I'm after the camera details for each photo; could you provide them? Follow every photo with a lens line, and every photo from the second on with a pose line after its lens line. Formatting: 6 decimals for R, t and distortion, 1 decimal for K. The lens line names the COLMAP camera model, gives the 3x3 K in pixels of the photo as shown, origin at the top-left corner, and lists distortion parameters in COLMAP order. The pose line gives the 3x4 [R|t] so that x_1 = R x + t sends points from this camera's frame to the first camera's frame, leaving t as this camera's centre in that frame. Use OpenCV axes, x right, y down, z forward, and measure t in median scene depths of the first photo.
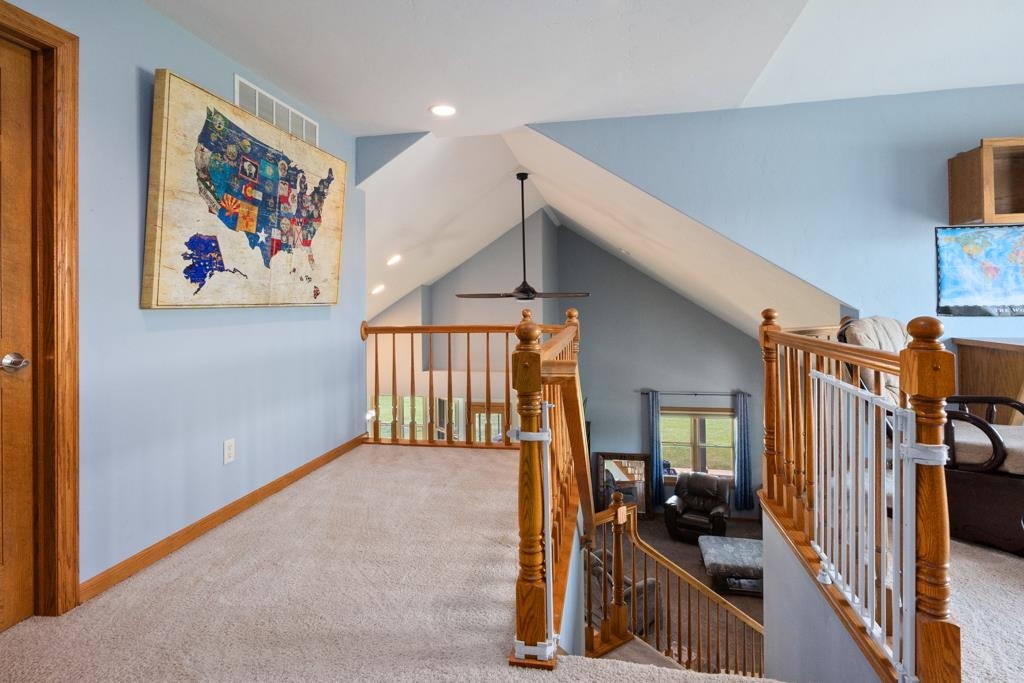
lens RADIAL K [[515.5, 0, 512.4], [0, 515.5, 297.7], [0, 0, 1]] dist [-0.002559, 0.000362]
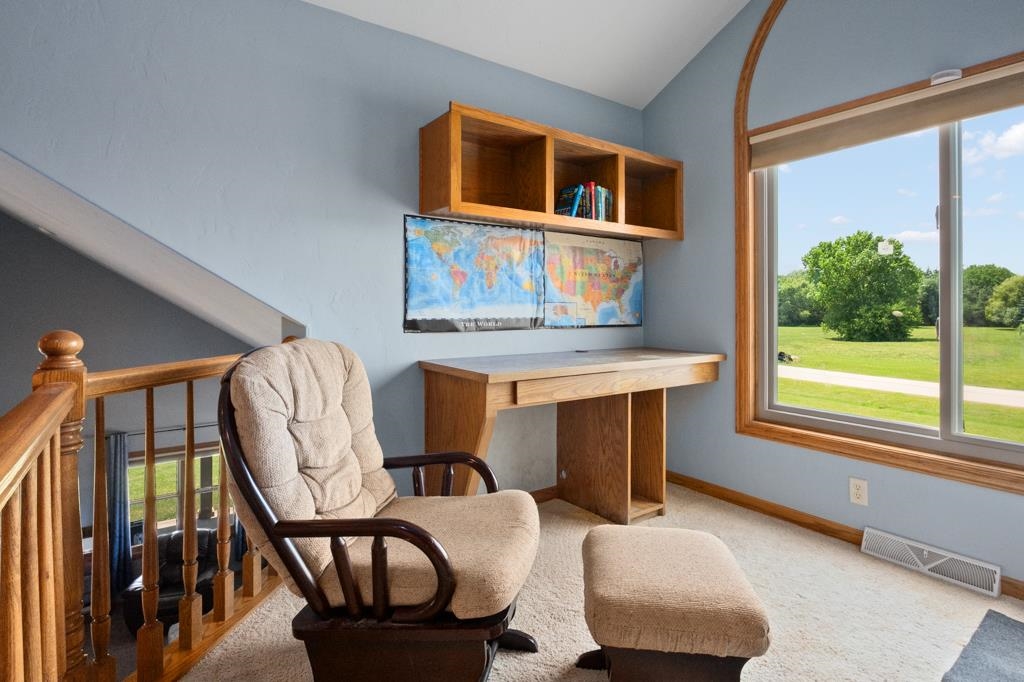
lens RADIAL K [[515.5, 0, 513.3], [0, 515.5, 306.3], [0, 0, 1]] dist [-0.002559, 0.000362]
pose [[0.679812, 0.012309, 0.733283, 0.388635], [-0.017566, 0.999846, -0.000498, -0.005216], [-0.733176, -0.012542, 0.679924, 0.379156]]
